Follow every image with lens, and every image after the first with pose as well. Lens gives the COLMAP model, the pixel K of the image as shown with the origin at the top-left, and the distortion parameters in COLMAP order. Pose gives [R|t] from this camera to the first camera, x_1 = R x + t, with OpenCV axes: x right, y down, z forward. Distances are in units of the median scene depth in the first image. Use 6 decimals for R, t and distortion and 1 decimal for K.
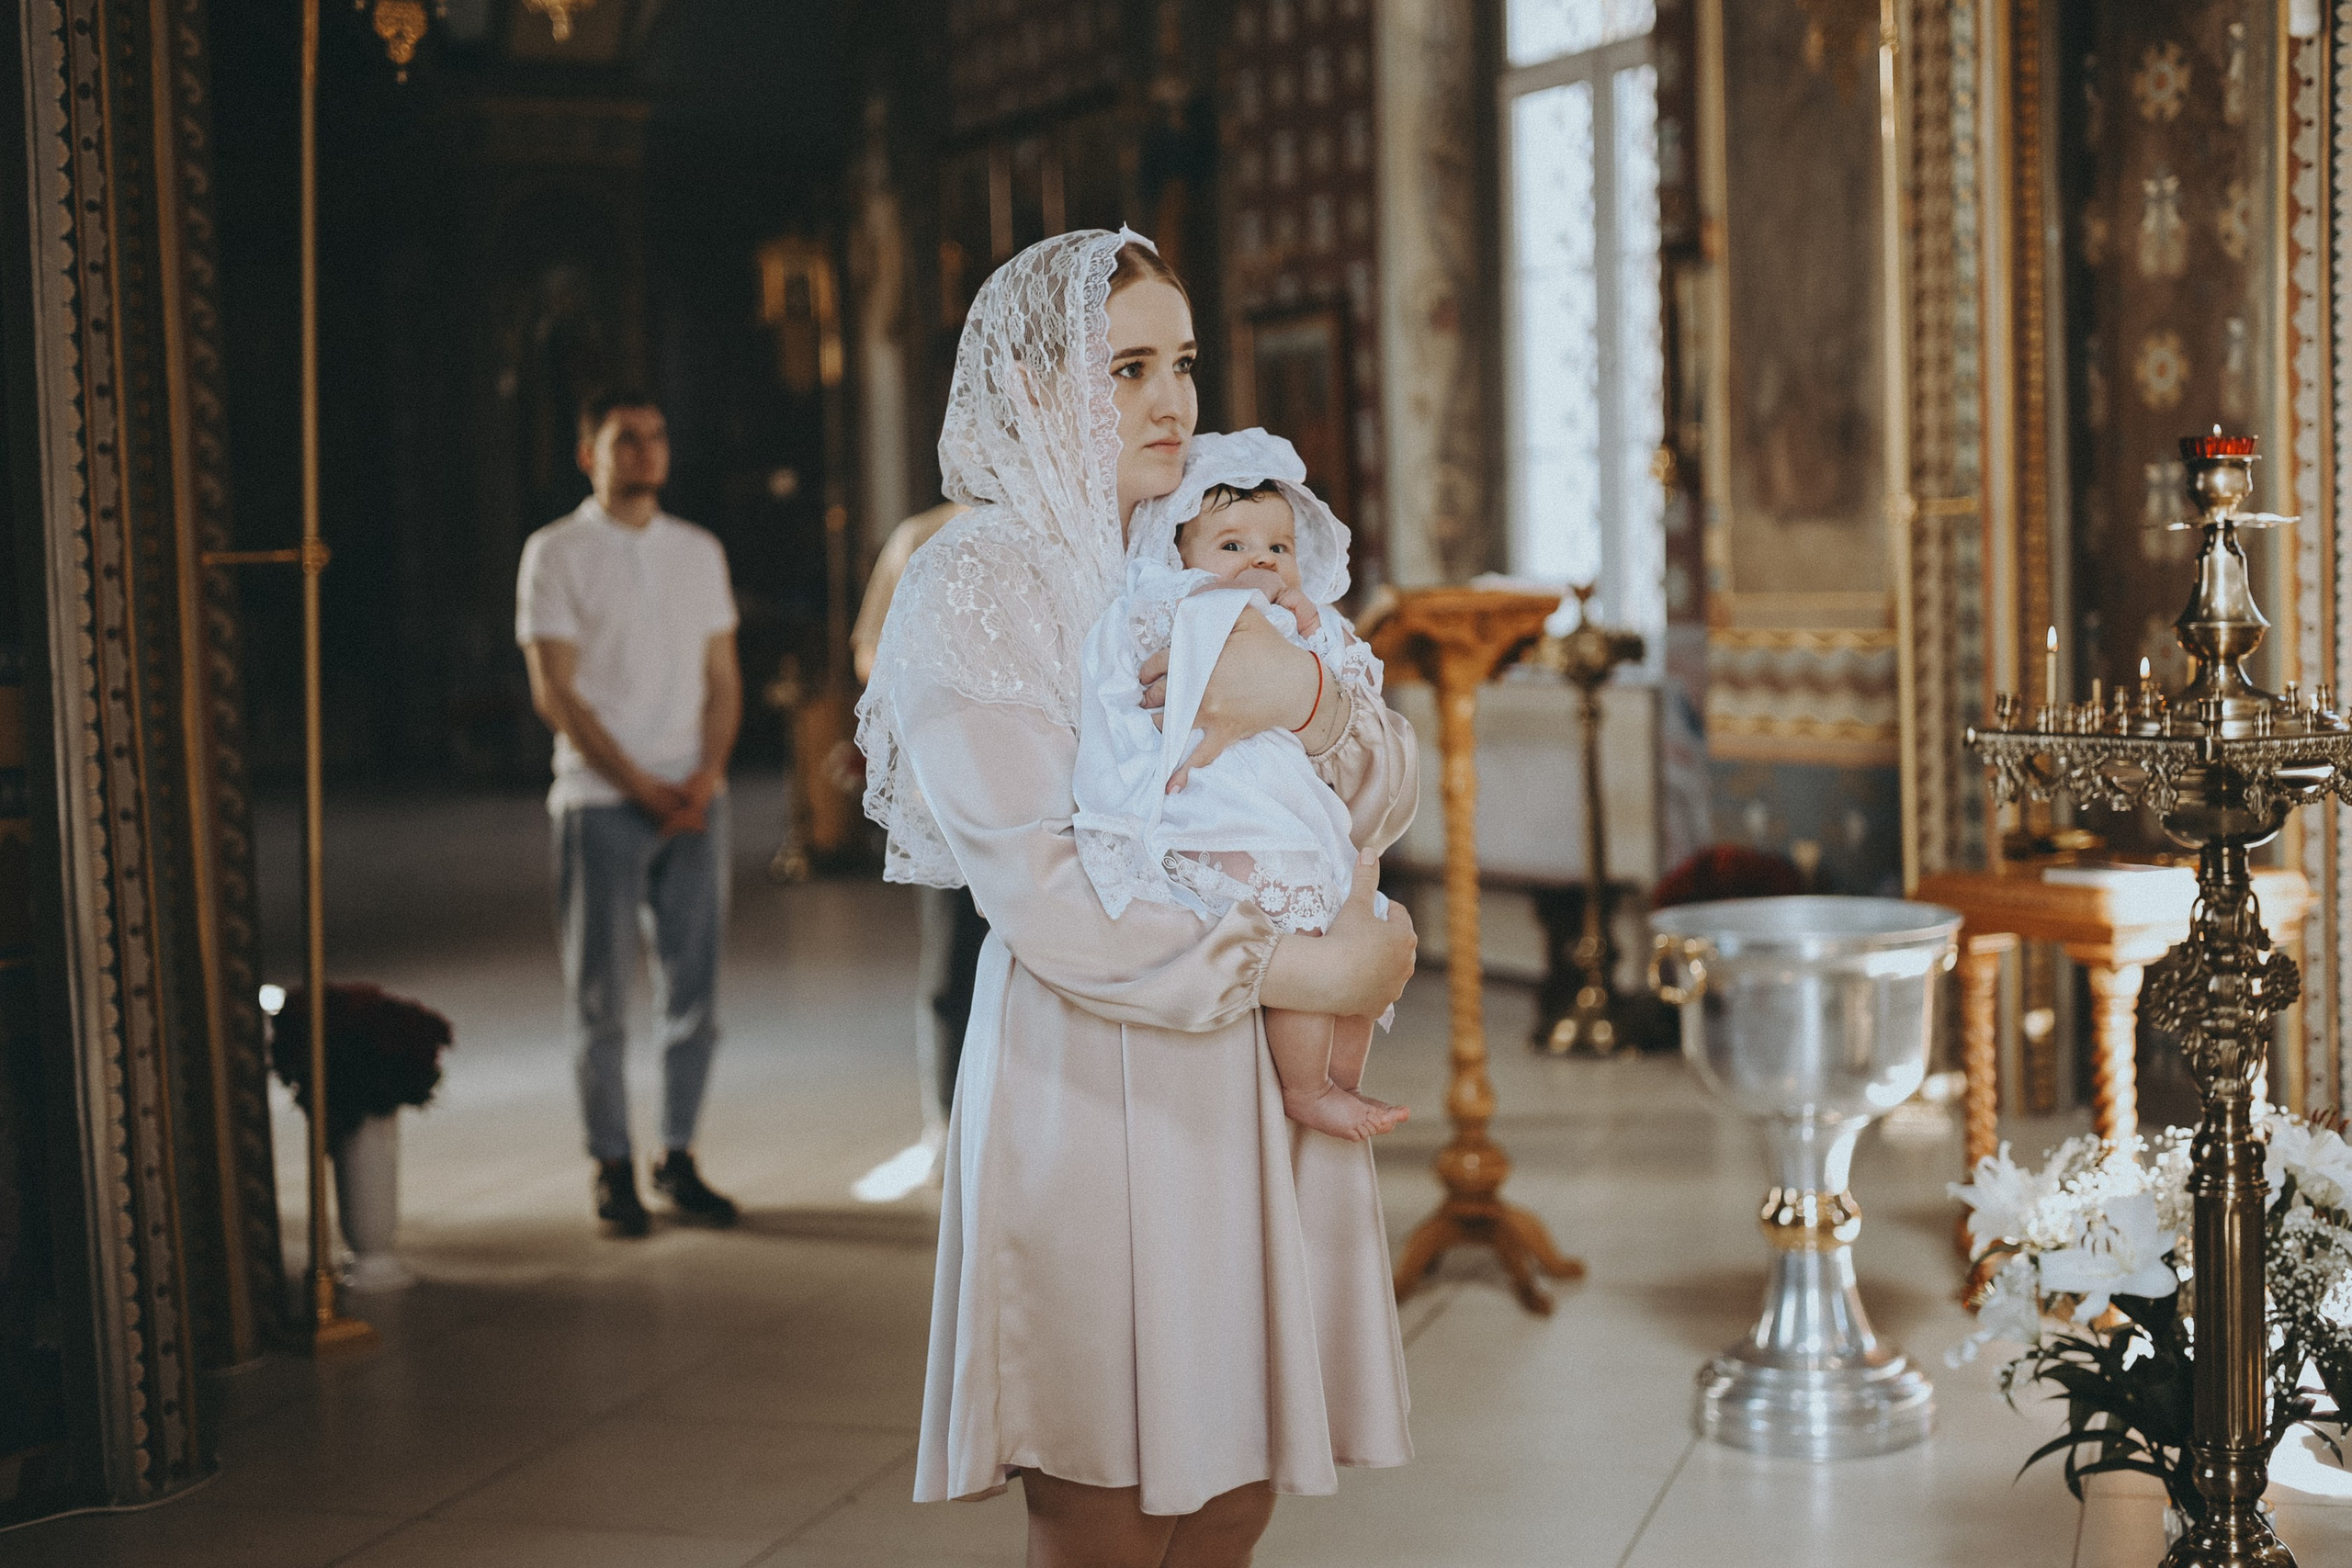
lens RADIAL K [[3260.2, 0, 1279.7], [0, 3260.2, 781.2], [0, 0, 1]] dist [0.148546, -0.577287]
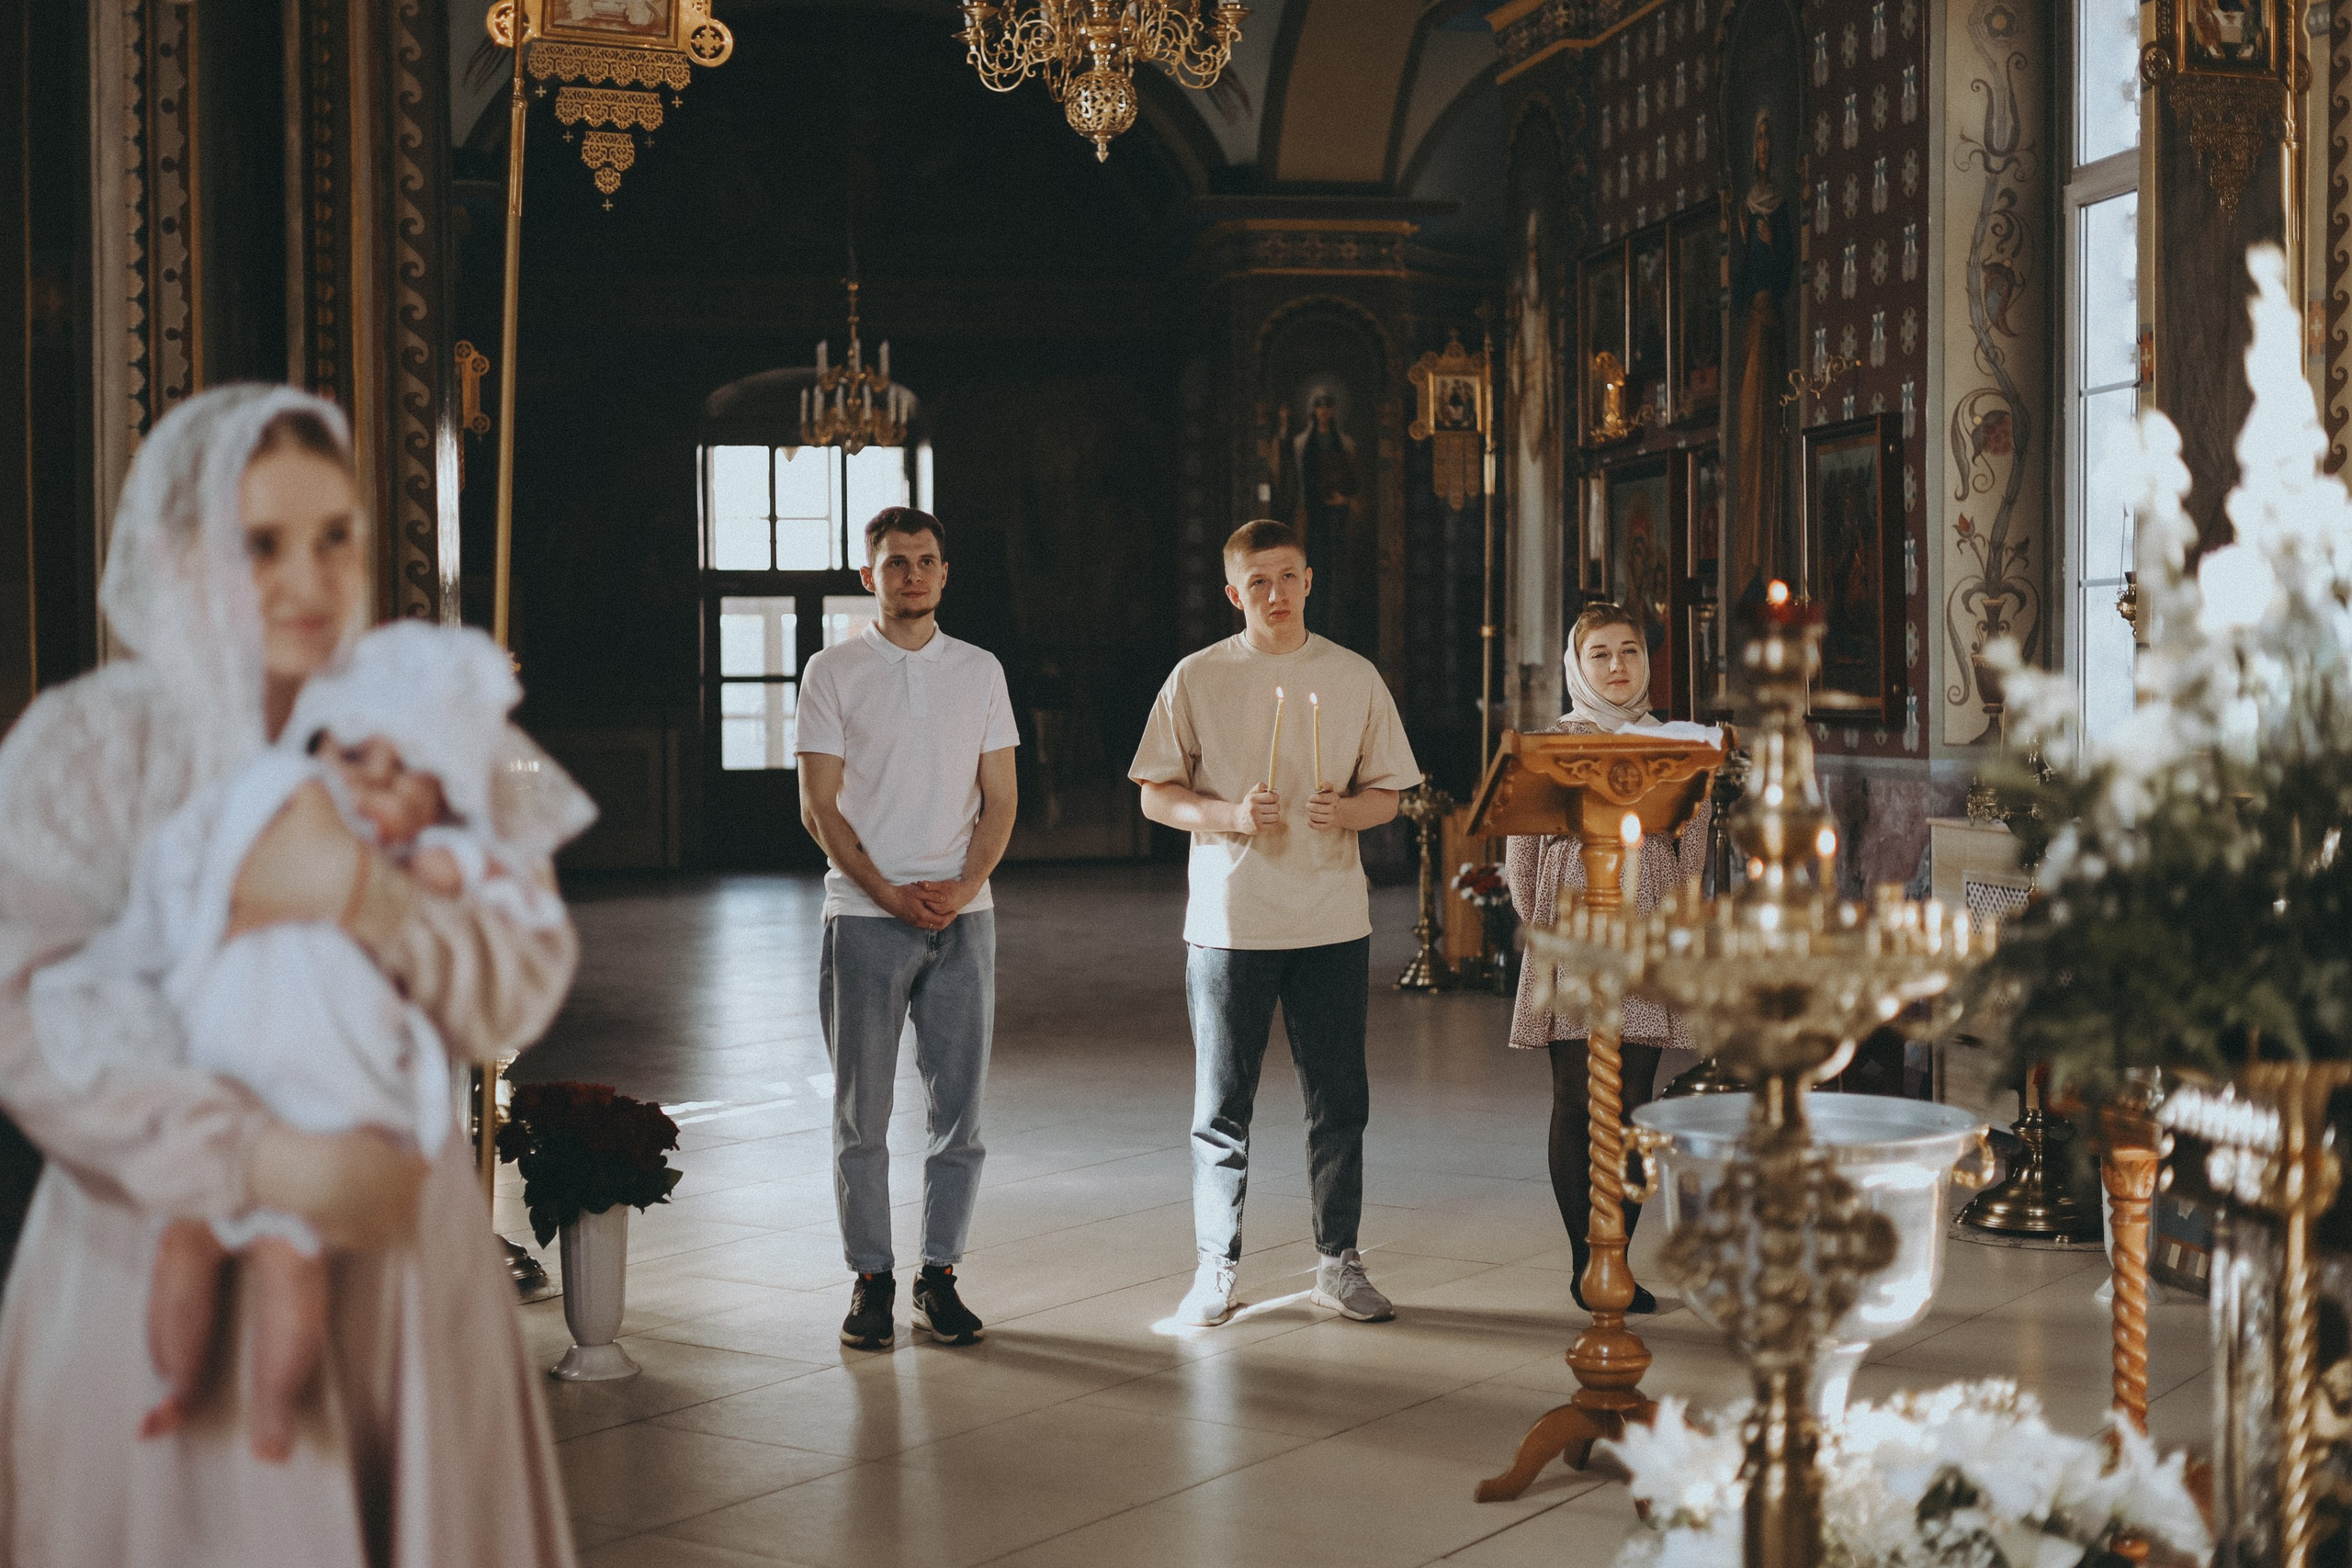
lens RADIAL K [[3260.2, 0, 1279.7], [0, 3260.2, 781.2], [0, 0, 1]] dist [0.148546, -0.577287]
pose [[0.963029, 0.036168, -0.266958, 0.178010], [-0.044608, 0.998676, -0.025618, -0.014468], [0.265678, 0.036580, 0.963368, 0.059594]]
